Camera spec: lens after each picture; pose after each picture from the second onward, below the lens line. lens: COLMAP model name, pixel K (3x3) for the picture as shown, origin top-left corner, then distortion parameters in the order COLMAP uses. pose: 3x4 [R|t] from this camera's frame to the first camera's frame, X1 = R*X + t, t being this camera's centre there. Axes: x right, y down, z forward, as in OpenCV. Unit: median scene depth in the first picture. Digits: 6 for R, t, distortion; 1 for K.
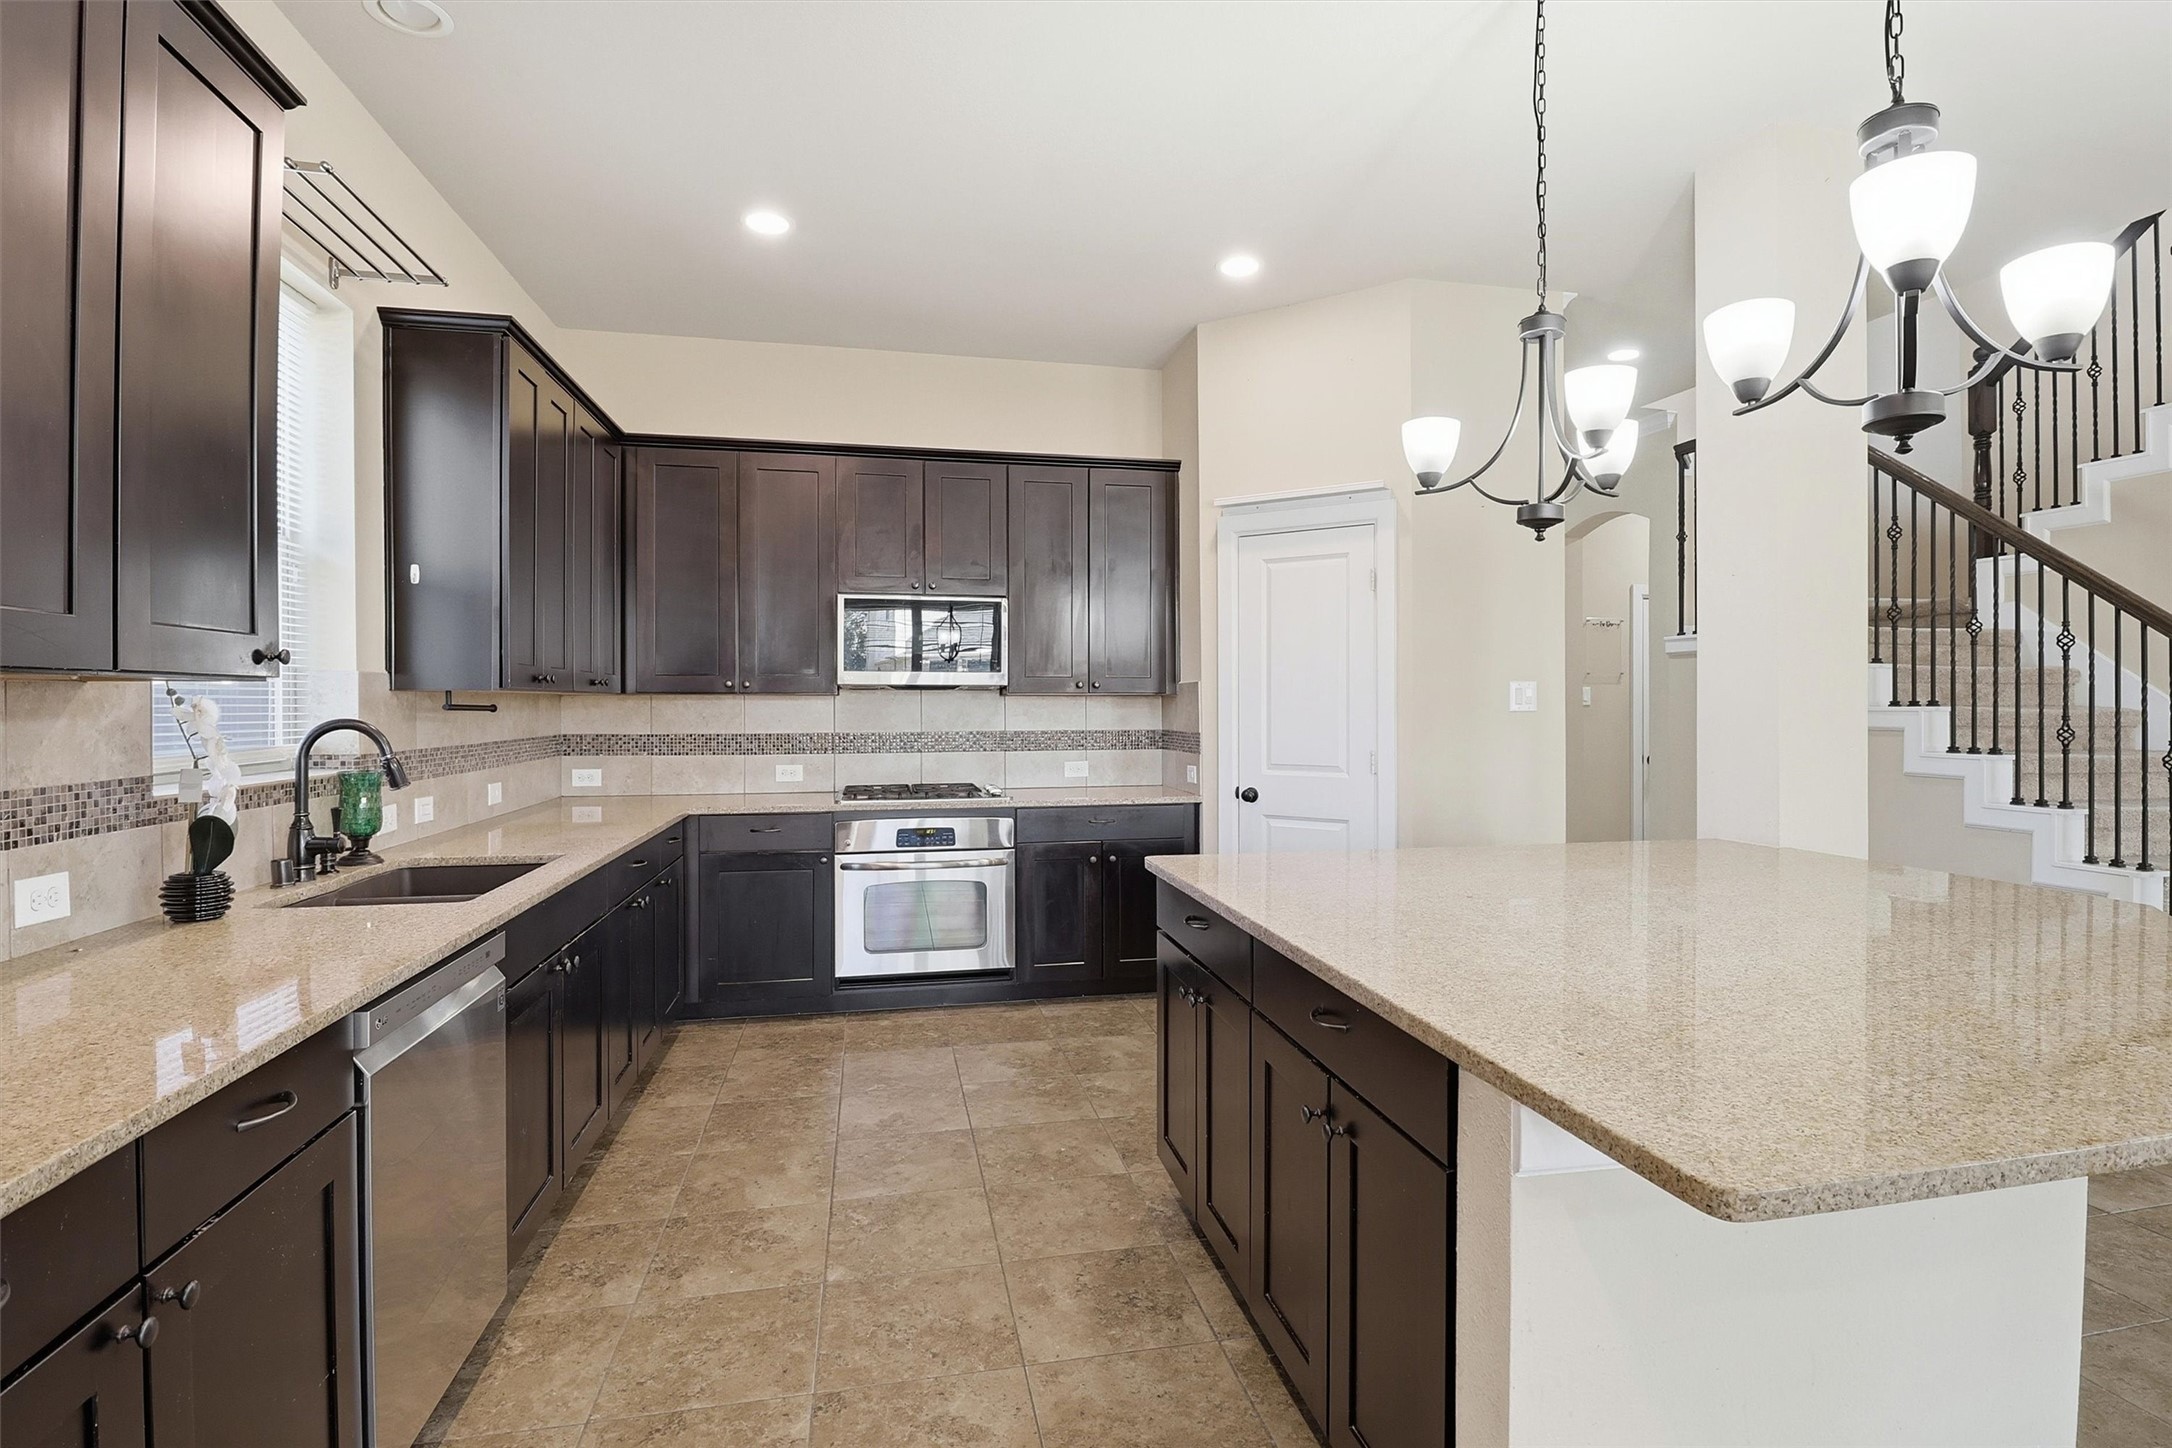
lens RADIAL K [[1084.4, 0, 1095.6], [0, 1084.4, 701.8], [0, 0, 1]] dist [0.002334, -0.000411]
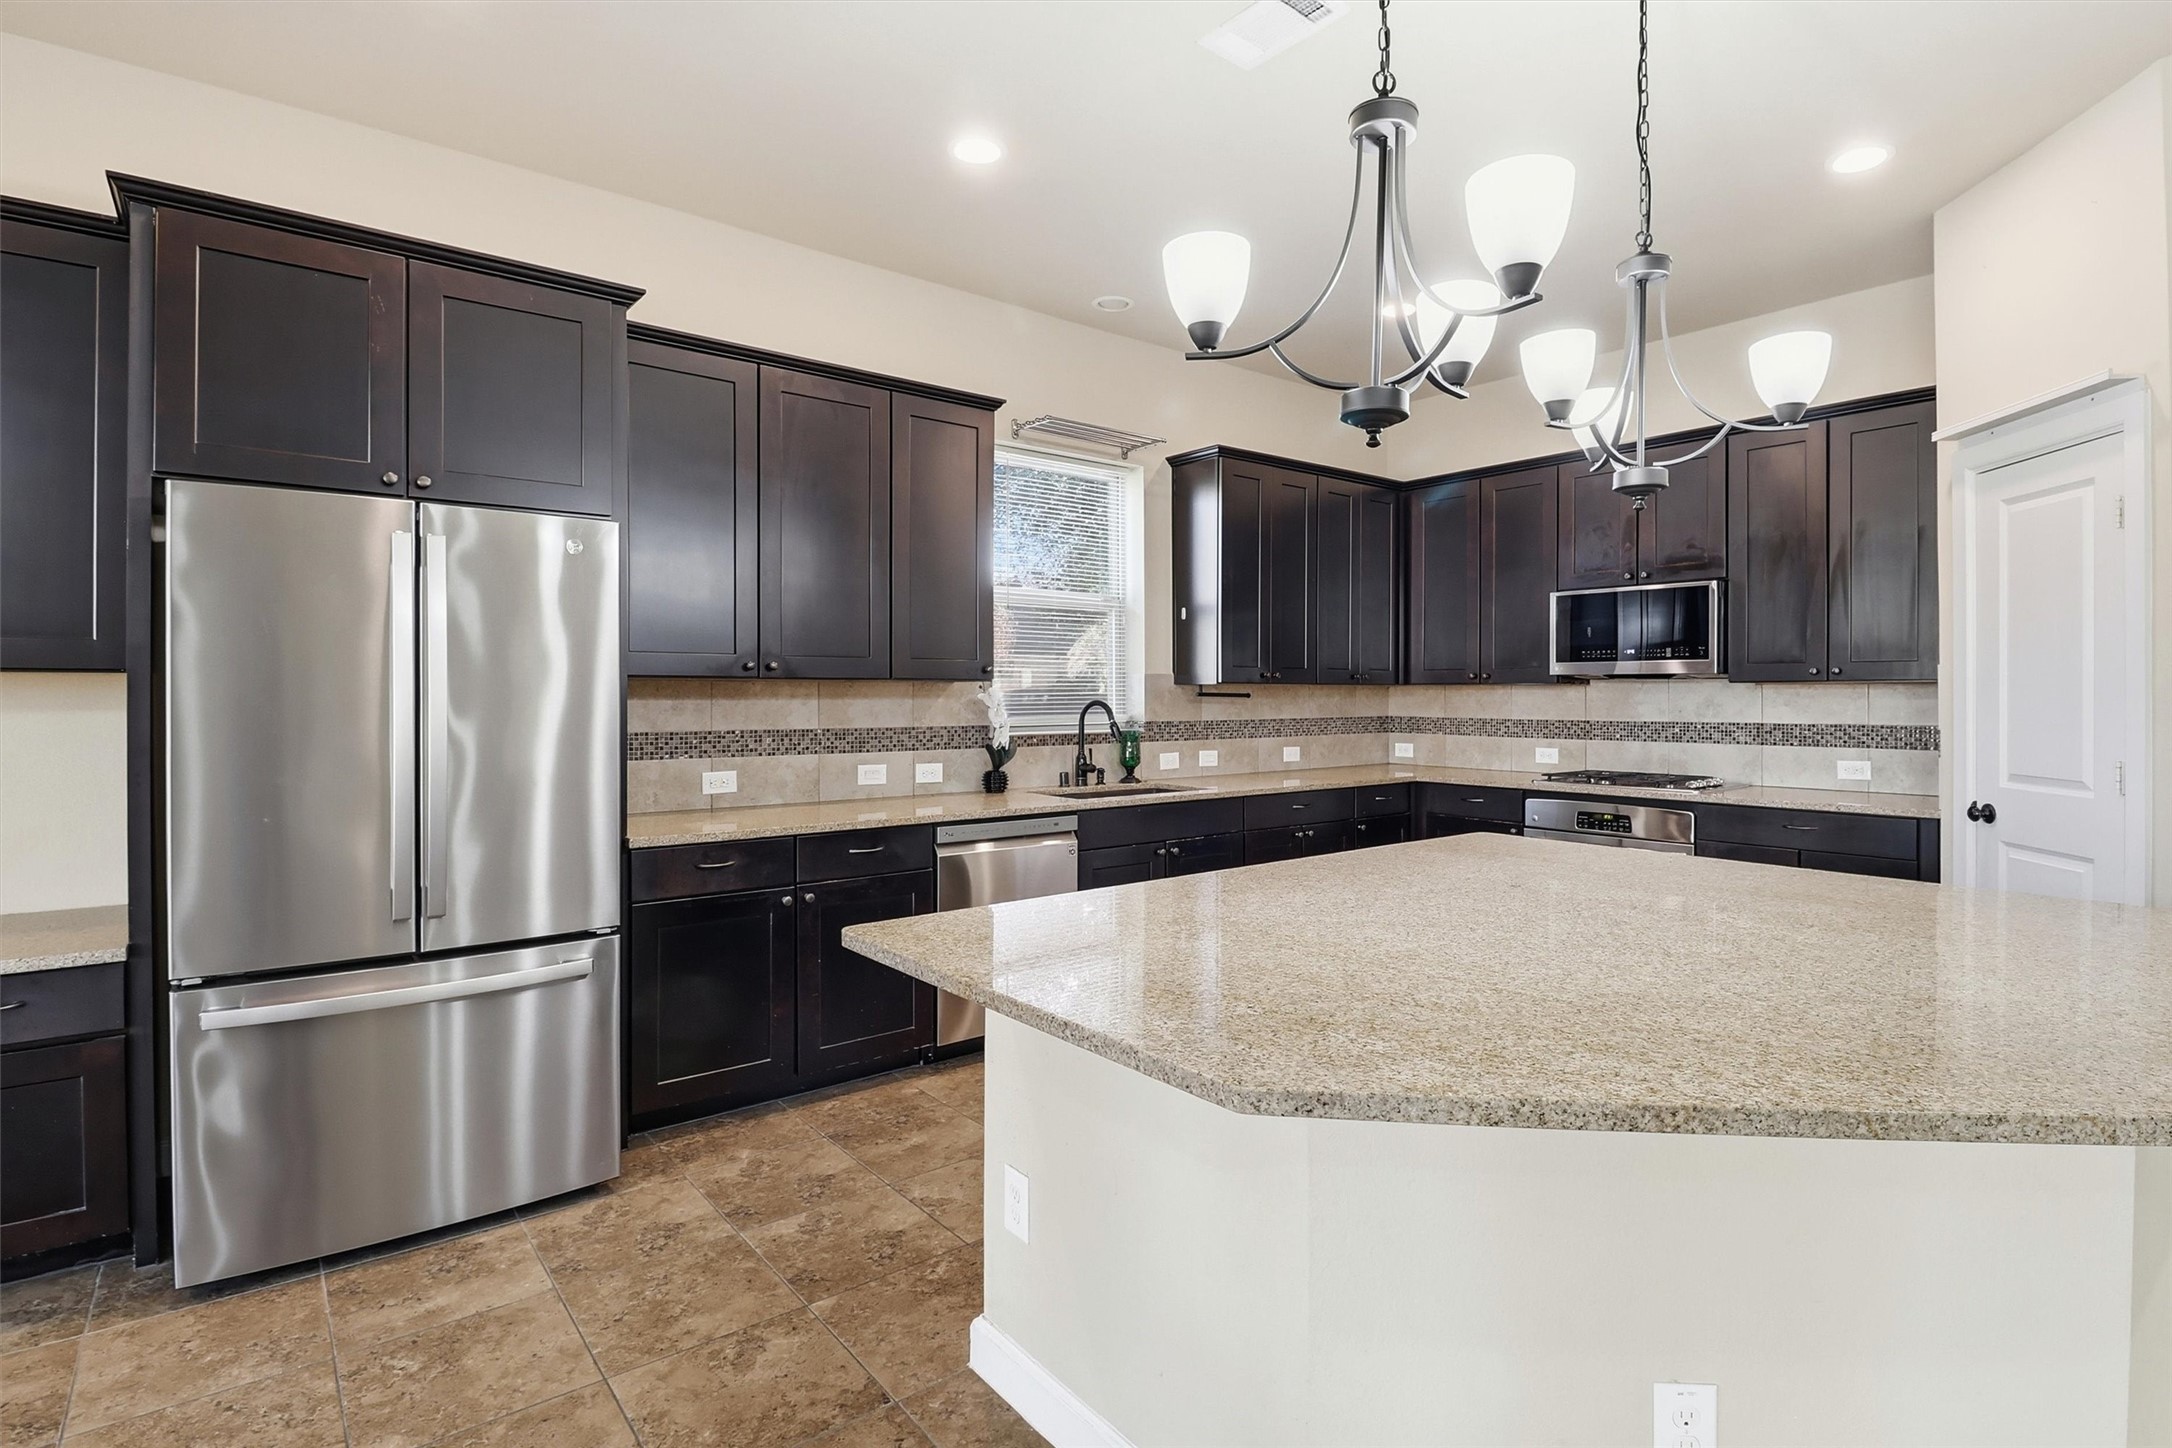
lens RADIAL K [[1084.4, 0, 1095.6], [0, 1084.4, 701.8], [0, 0, 1]] dist [0.002334, -0.000411]
pose [[0.448169, 0.008455, -0.893909, 0.553550], [0.000251, 0.999954, 0.009583, 0.000319], [0.893949, -0.004519, 0.448146, 0.102694]]
